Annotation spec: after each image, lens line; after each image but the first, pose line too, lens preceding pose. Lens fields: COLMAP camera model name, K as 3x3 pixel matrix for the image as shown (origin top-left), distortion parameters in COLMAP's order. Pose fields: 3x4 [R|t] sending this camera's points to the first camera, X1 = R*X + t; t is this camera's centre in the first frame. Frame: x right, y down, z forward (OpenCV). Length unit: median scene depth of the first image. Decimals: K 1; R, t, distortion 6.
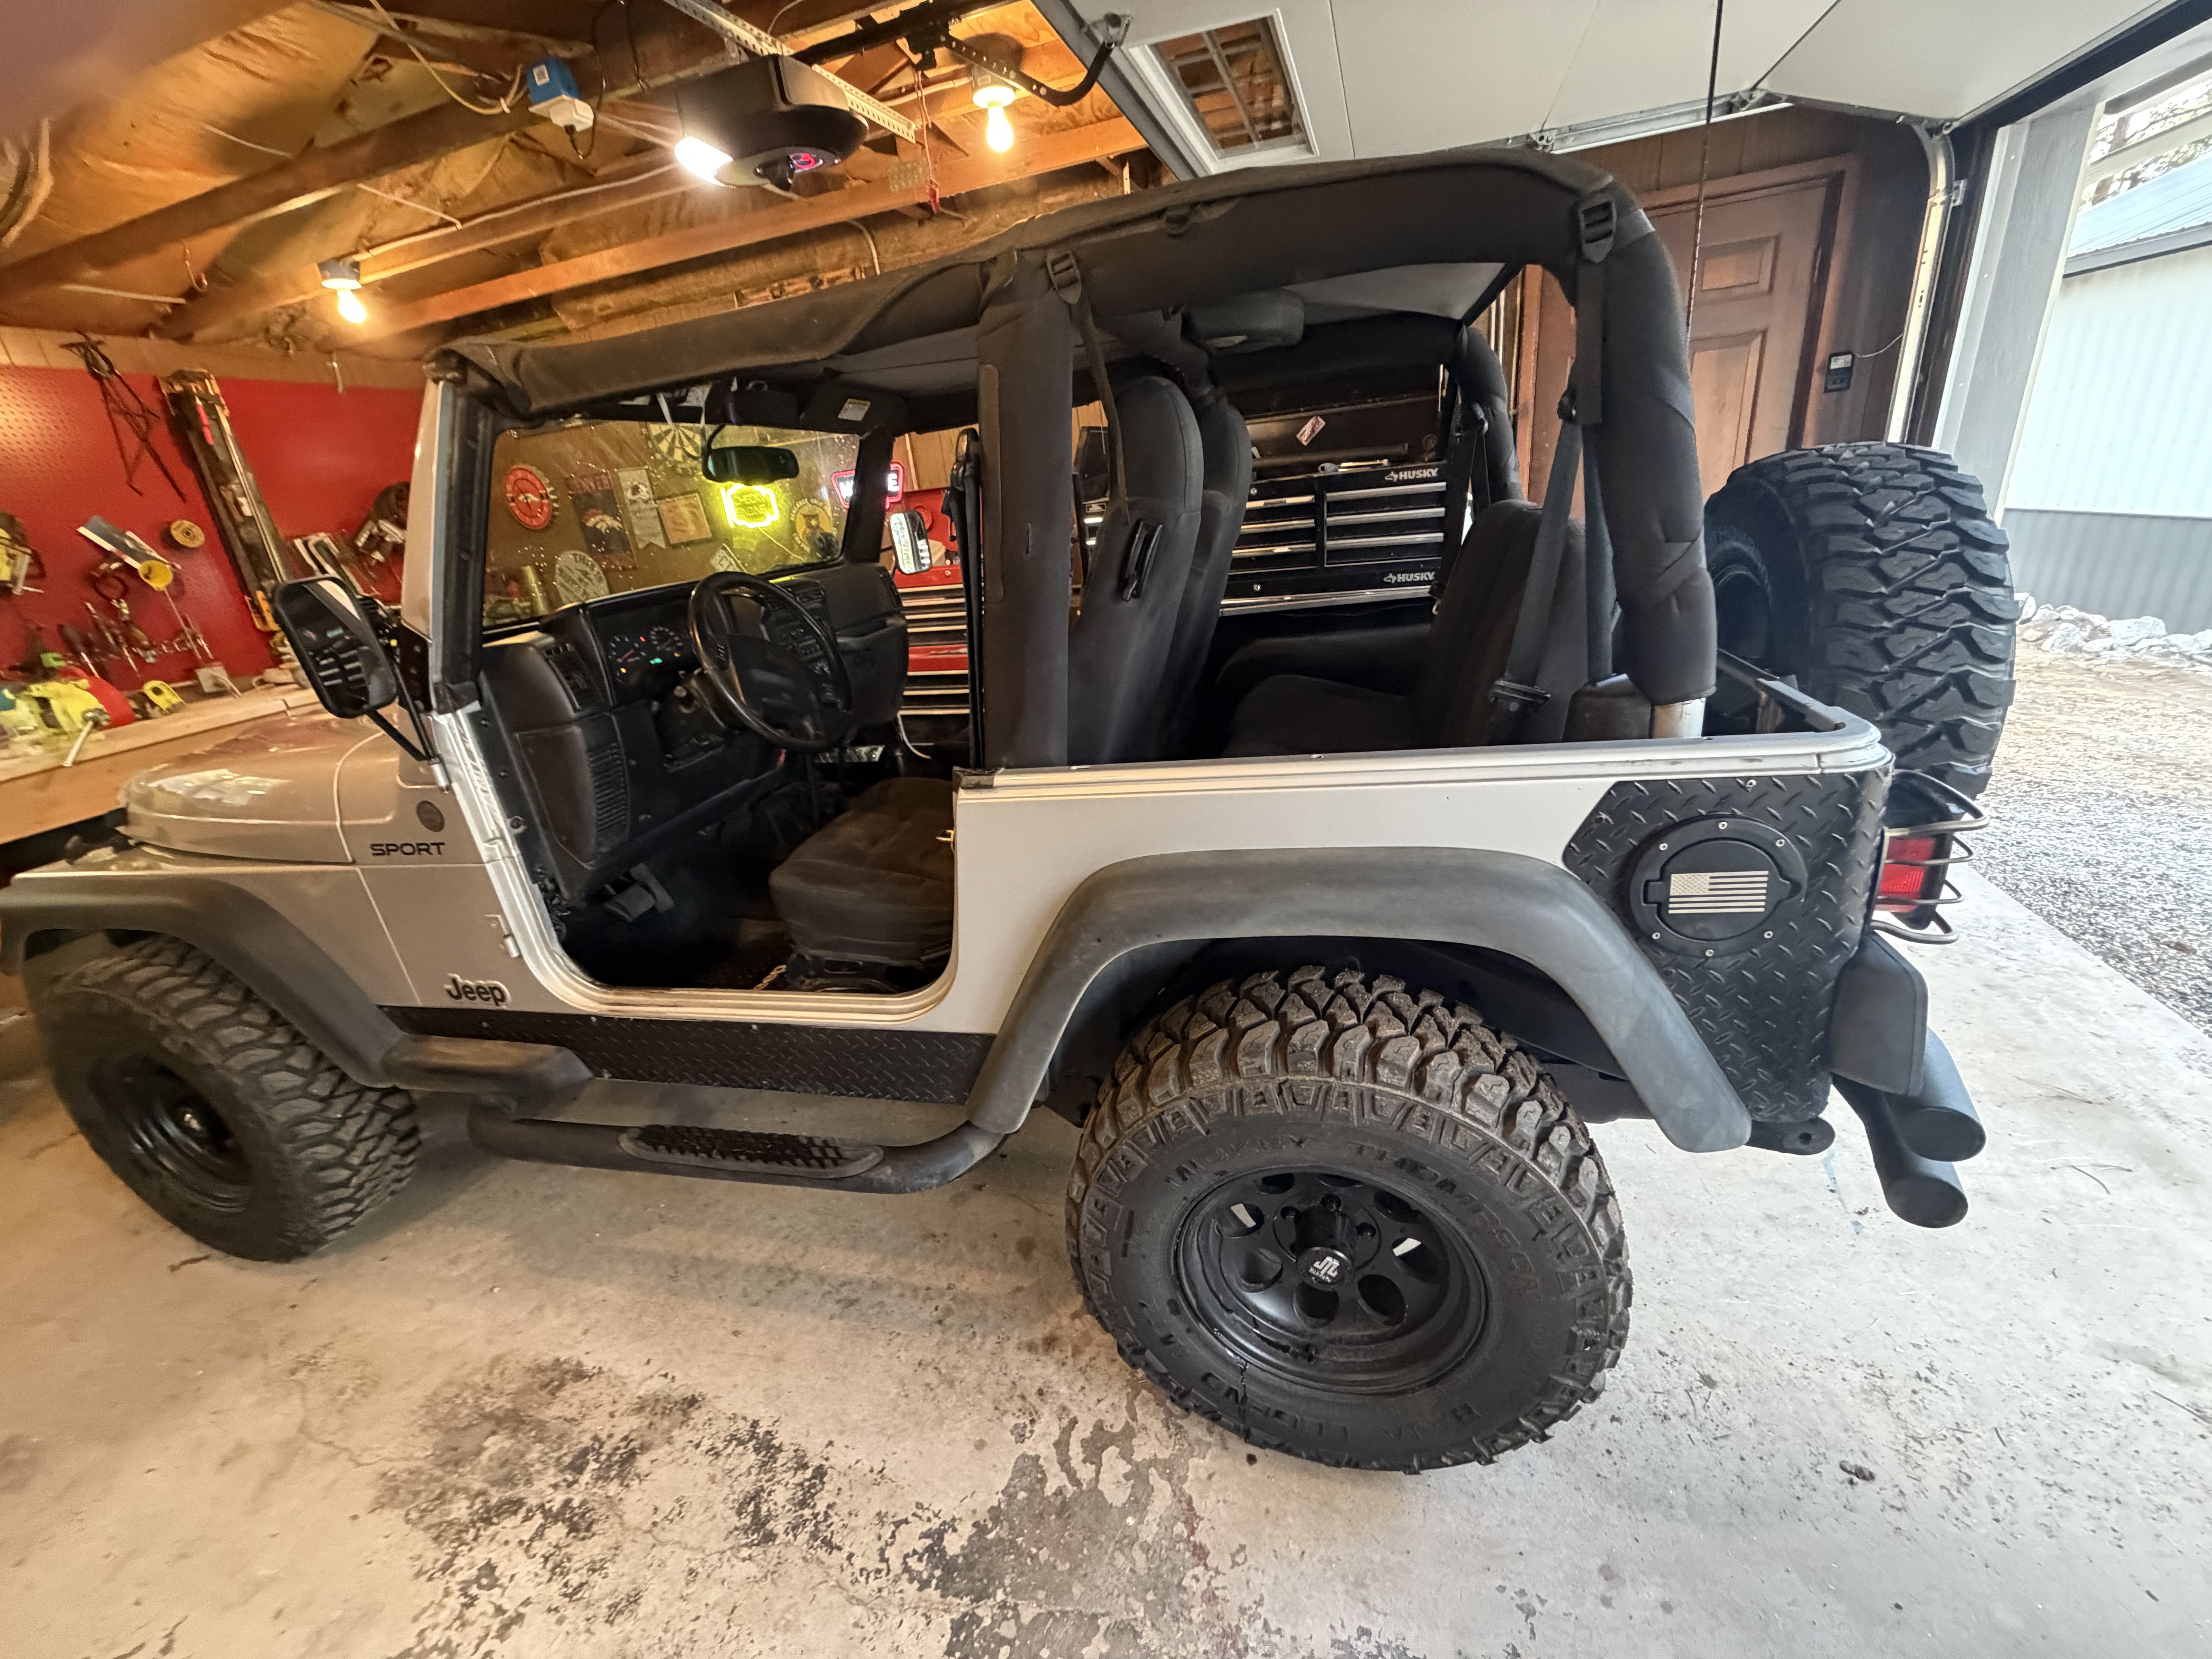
lens RADIAL K [[843.4, 0, 1115.6], [0, 843.4, 809.5], [0, 0, 1]] dist [-0.001451, -0.000355]
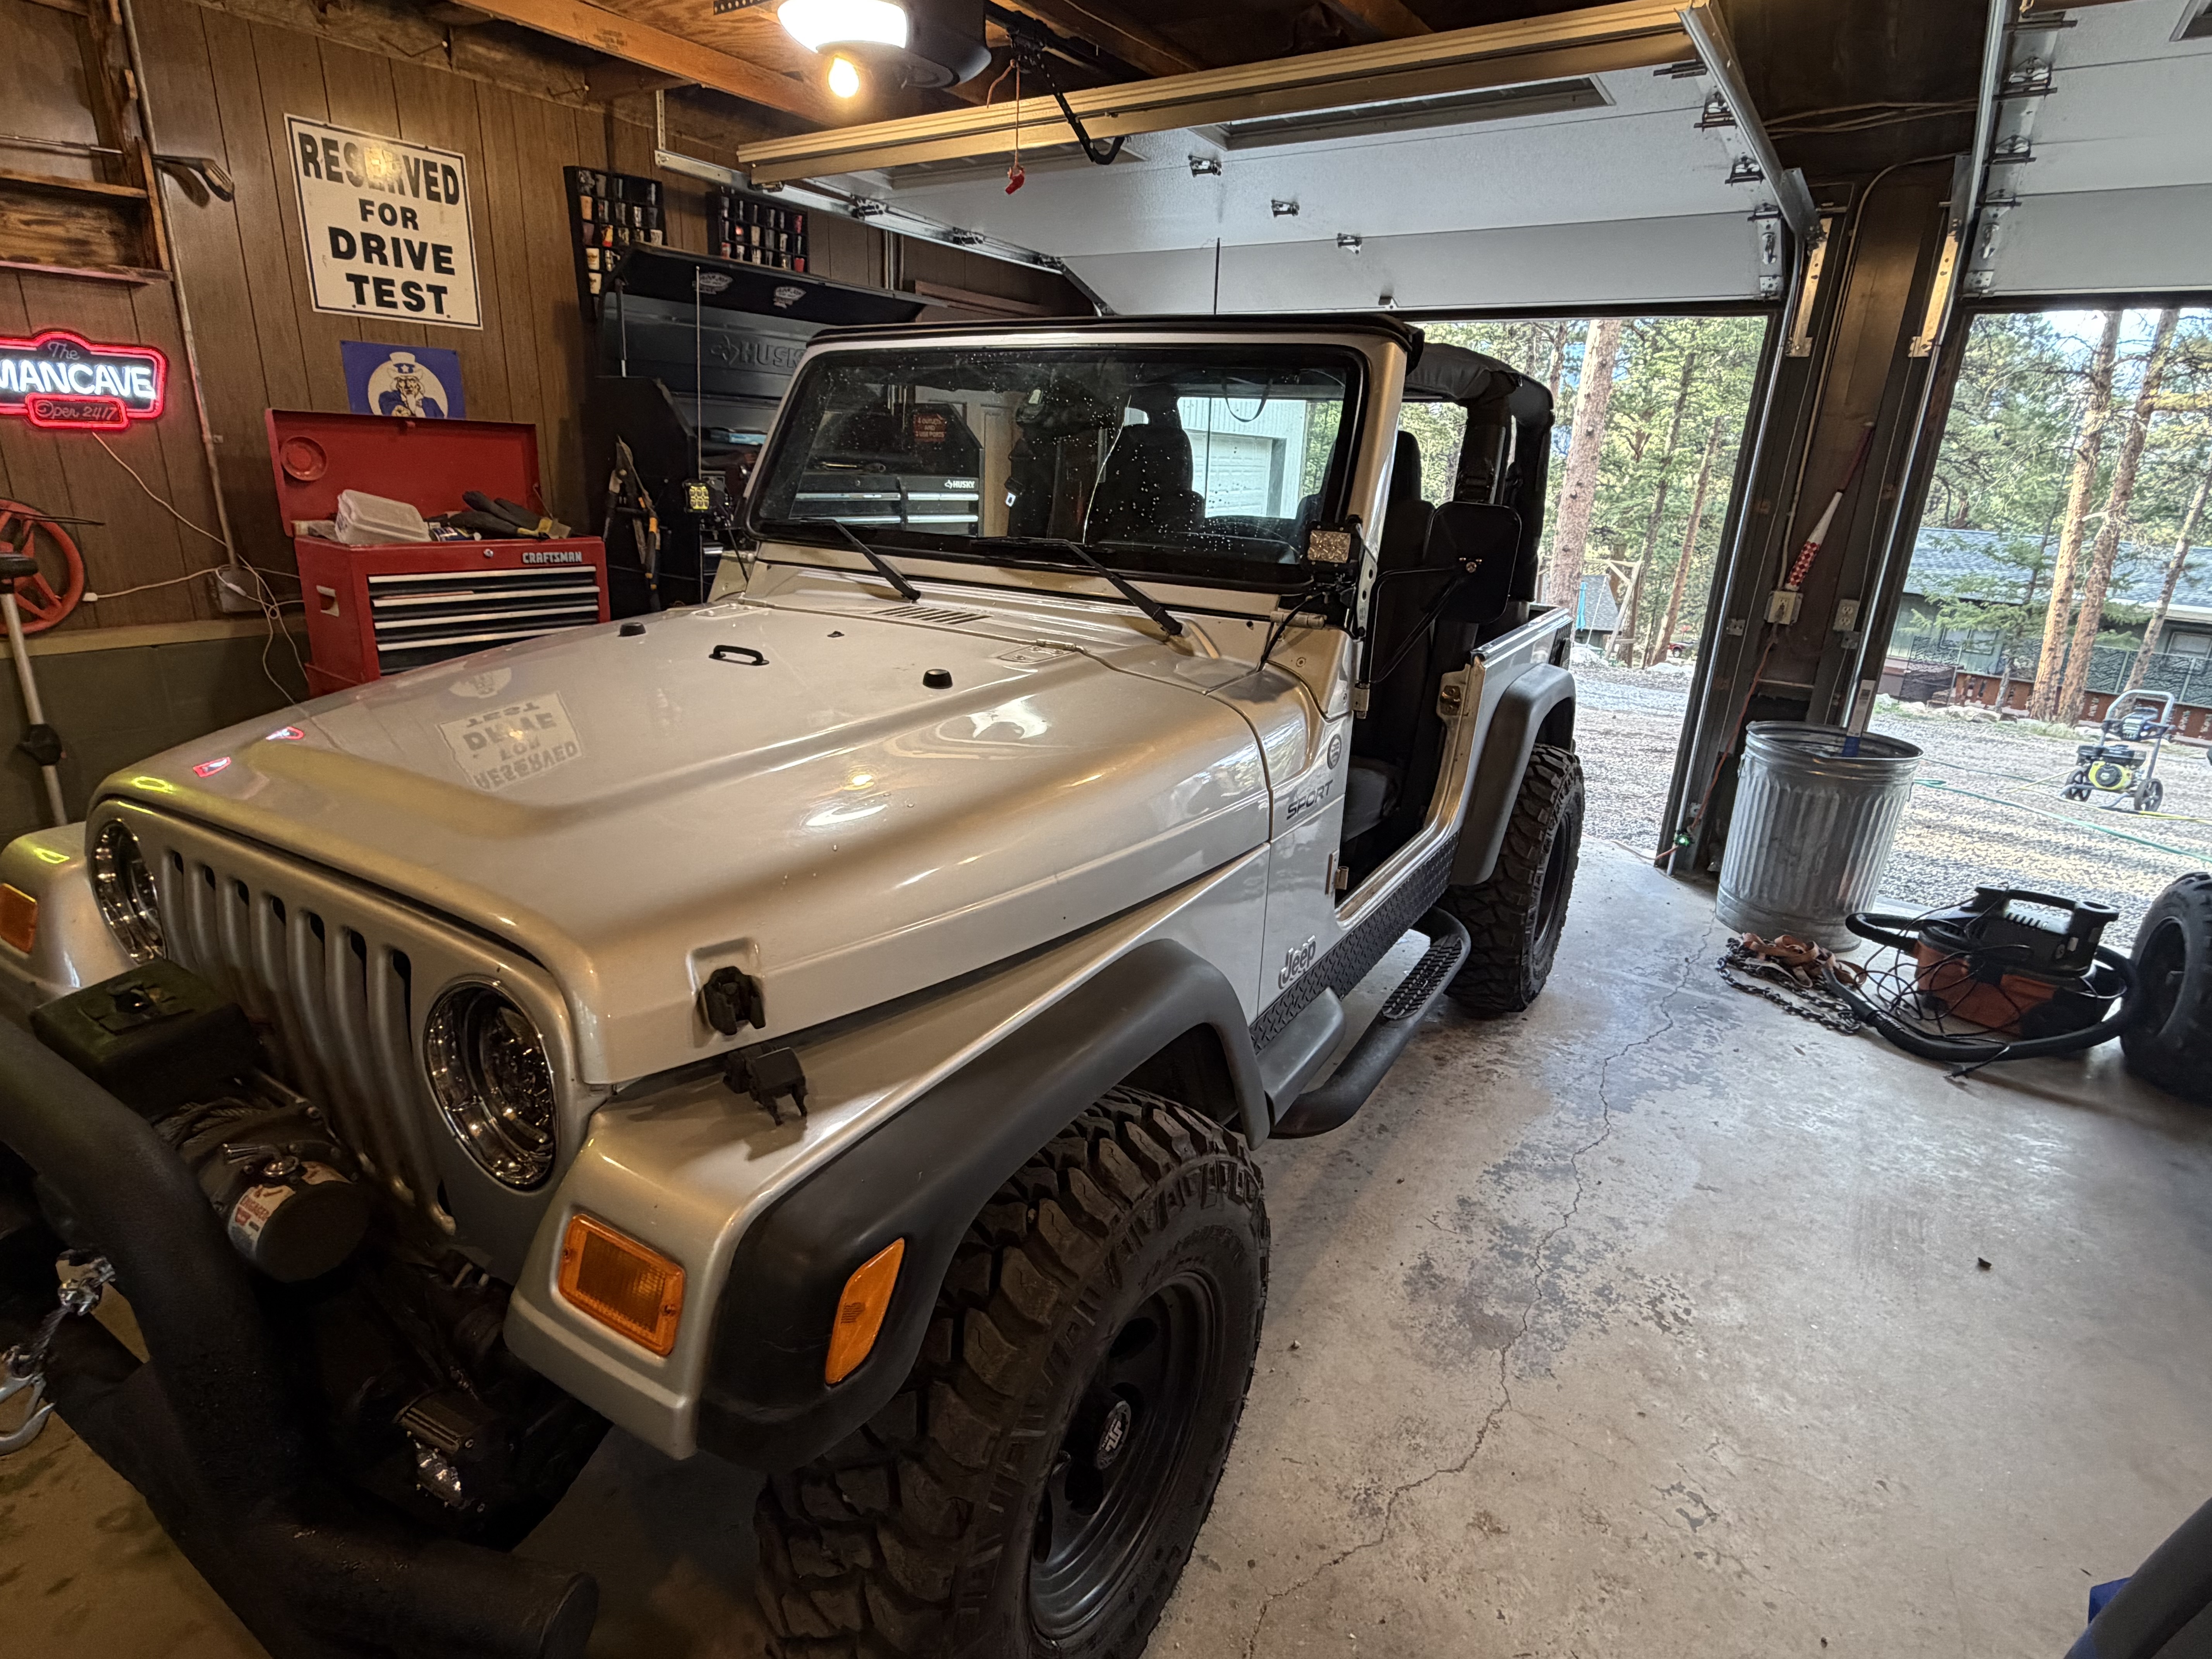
lens RADIAL K [[1209.0, 0, 1104.9], [0, 1209.0, 813.2], [0, 0, 1]] dist [-0.000223, -0.000837]
pose [[0.284358, -0.149946, 0.946920, -2.236433], [0.299125, 0.952264, 0.060966, -0.034983], [-0.910859, 0.265911, 0.315636, 0.842339]]
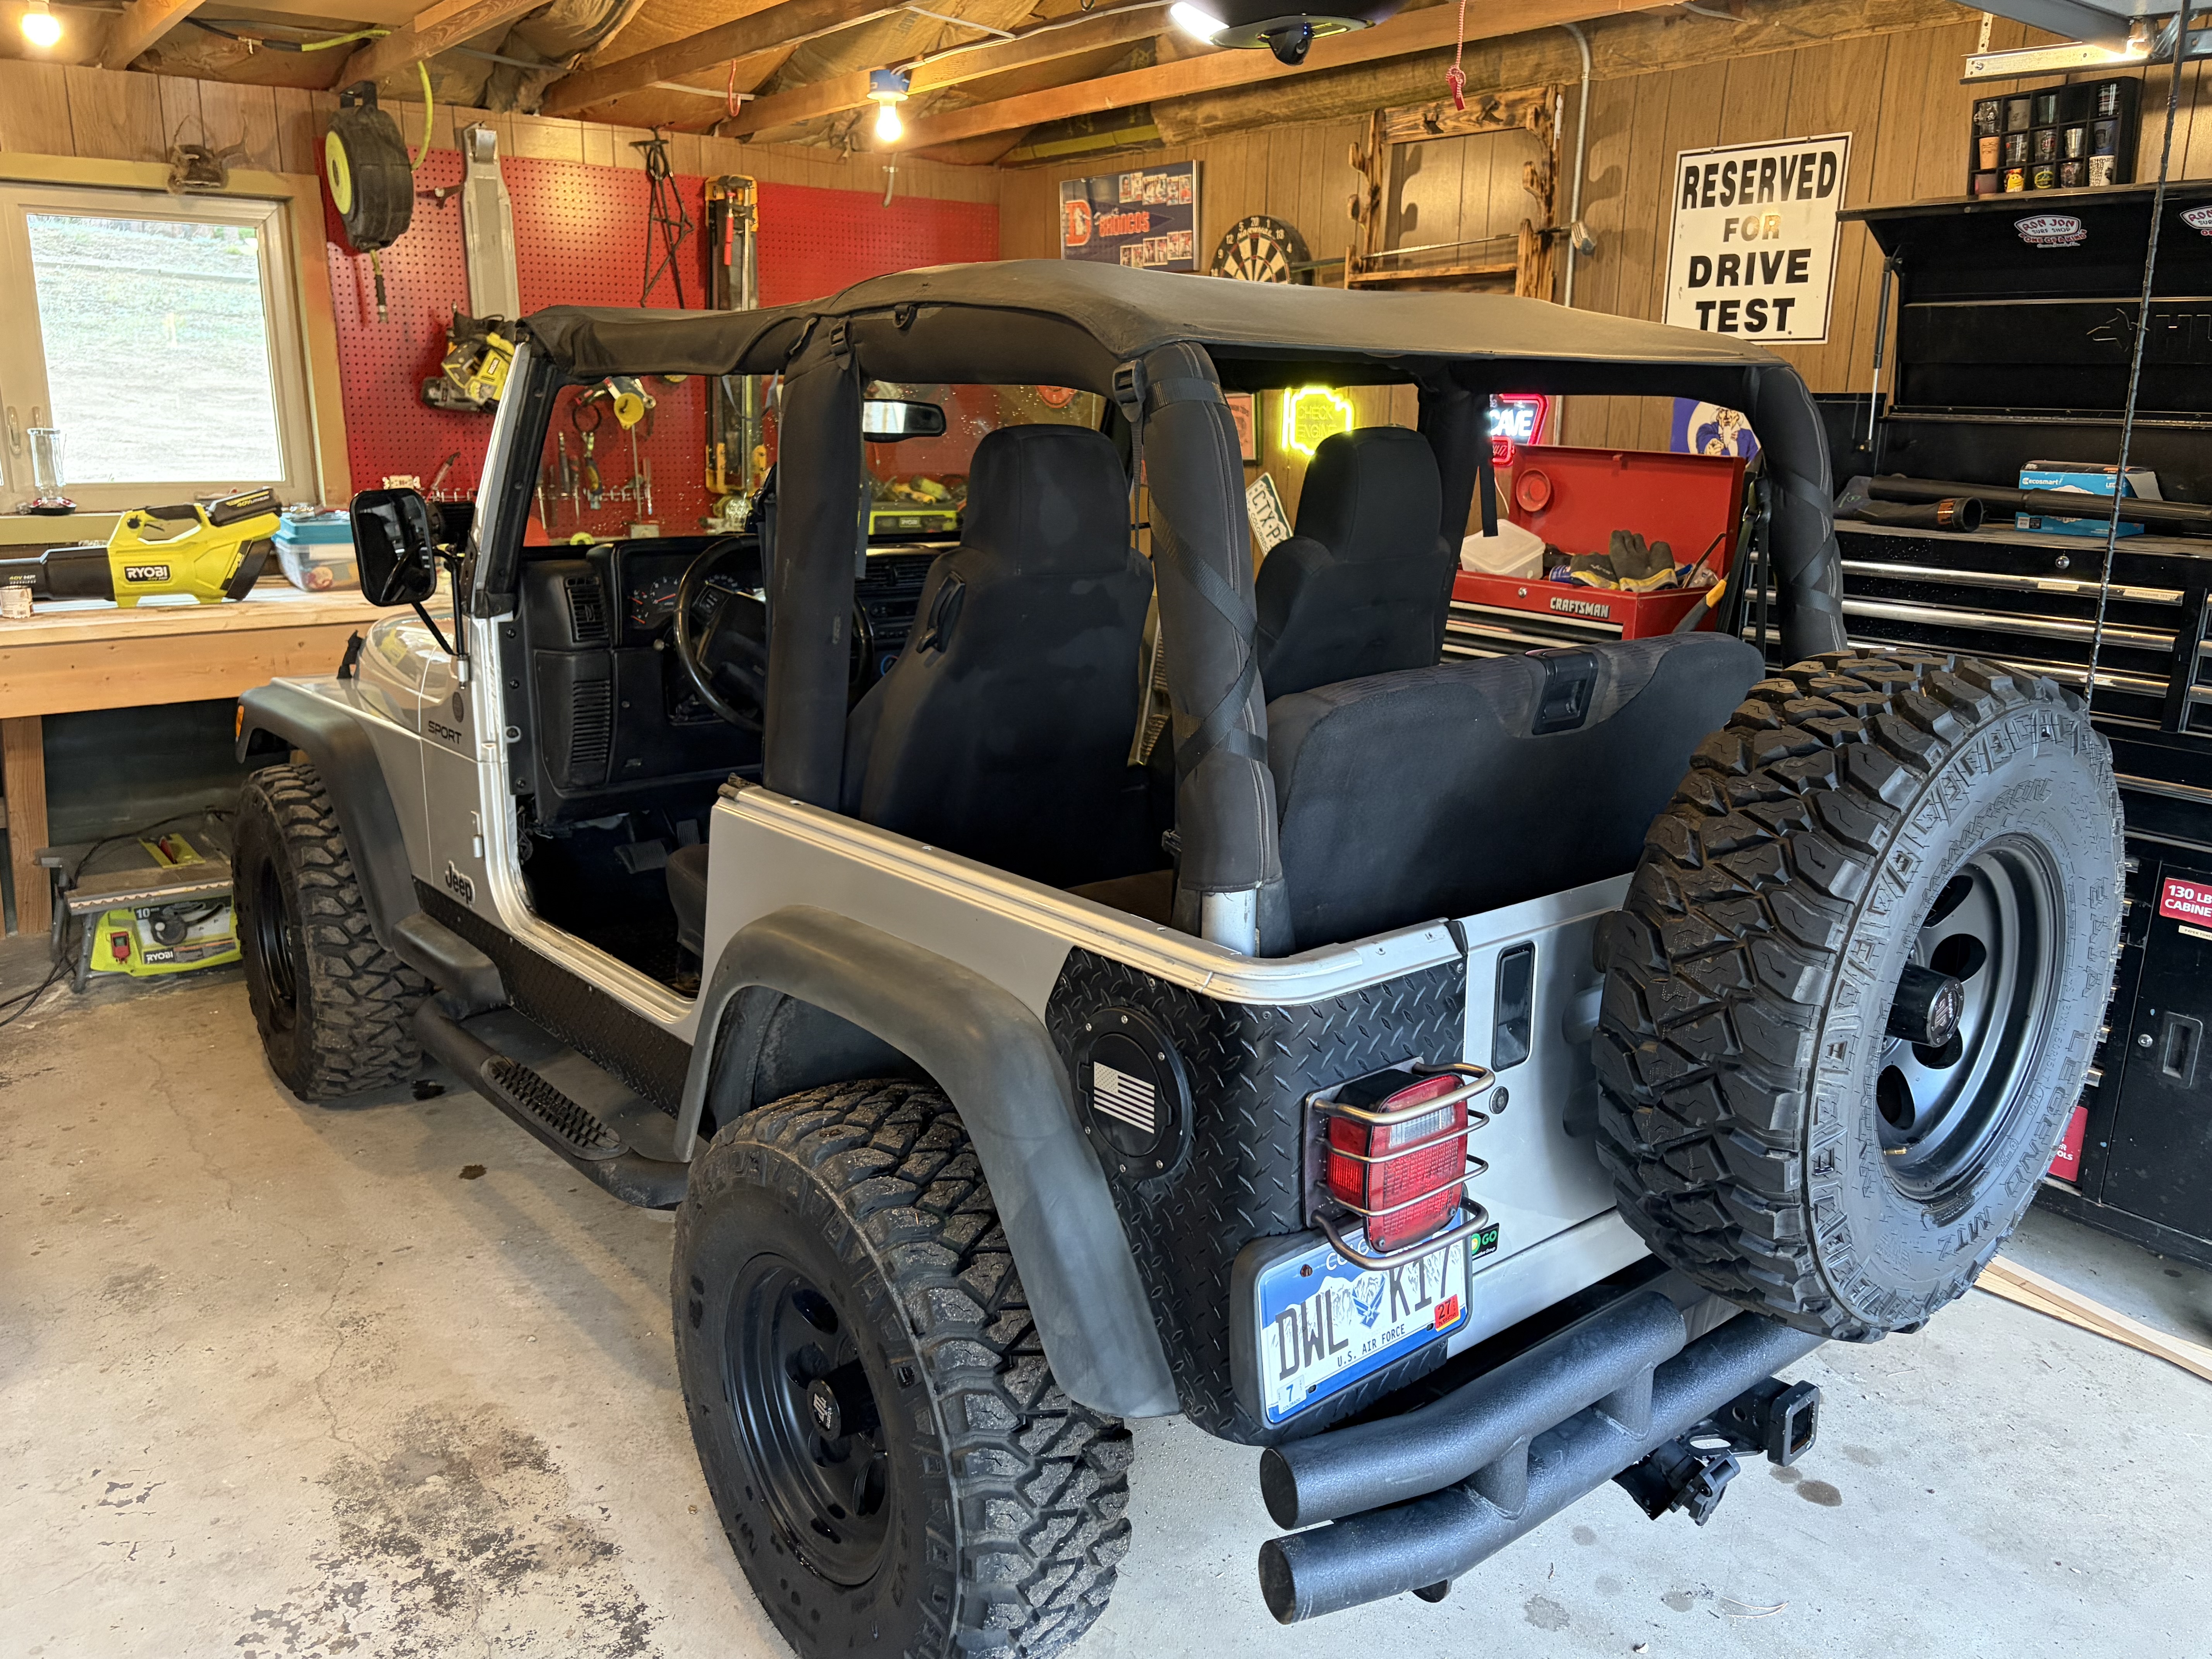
lens RADIAL K [[1648.5, 0, 1136.3], [0, 1648.5, 818.6], [0, 0, 1]] dist [0.088298, -0.136974]
pose [[0.812917, 0.263845, -0.519183, 0.516858], [-0.322207, 0.946376, -0.023558, -0.042195], [0.485127, 0.186435, 0.854338, -0.188549]]
